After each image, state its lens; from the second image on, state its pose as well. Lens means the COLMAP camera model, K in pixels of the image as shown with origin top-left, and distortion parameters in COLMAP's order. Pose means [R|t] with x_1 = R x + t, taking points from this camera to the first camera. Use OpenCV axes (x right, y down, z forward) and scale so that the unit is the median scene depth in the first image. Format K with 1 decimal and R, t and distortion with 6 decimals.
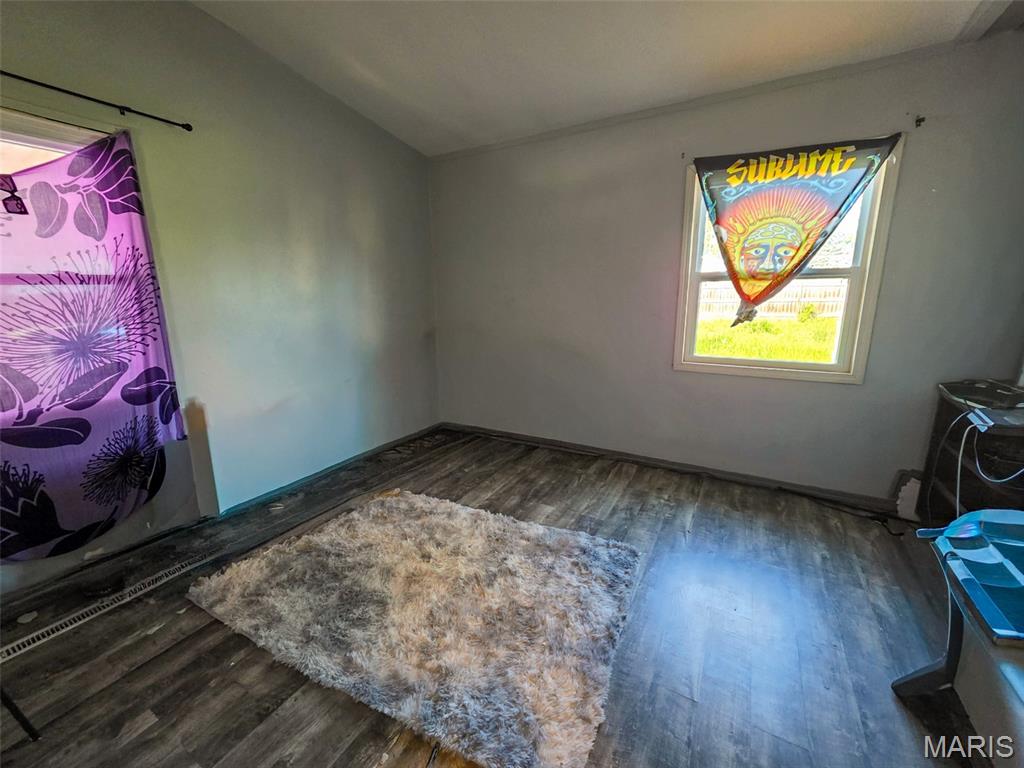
lens RADIAL K [[414.4, 0, 505.5], [0, 414.4, 383.4], [0, 0, 1]] dist [0.004368, -0.000296]
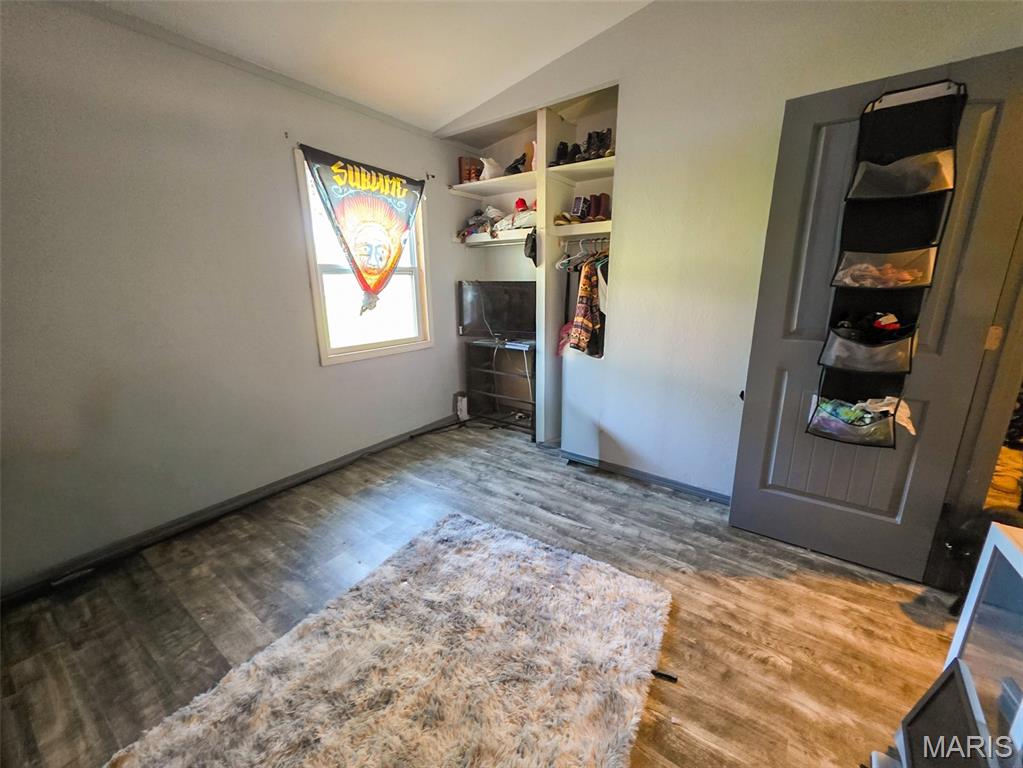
lens RADIAL K [[414.0, 0, 503.0], [0, 414.0, 385.6], [0, 0, 1]] dist [0.004368, -0.000296]
pose [[0.098634, -0.224198, 0.969539, -0.576394], [0.229717, 0.953105, 0.197028, -0.096447], [-0.968247, 0.203286, 0.145511, 0.550759]]
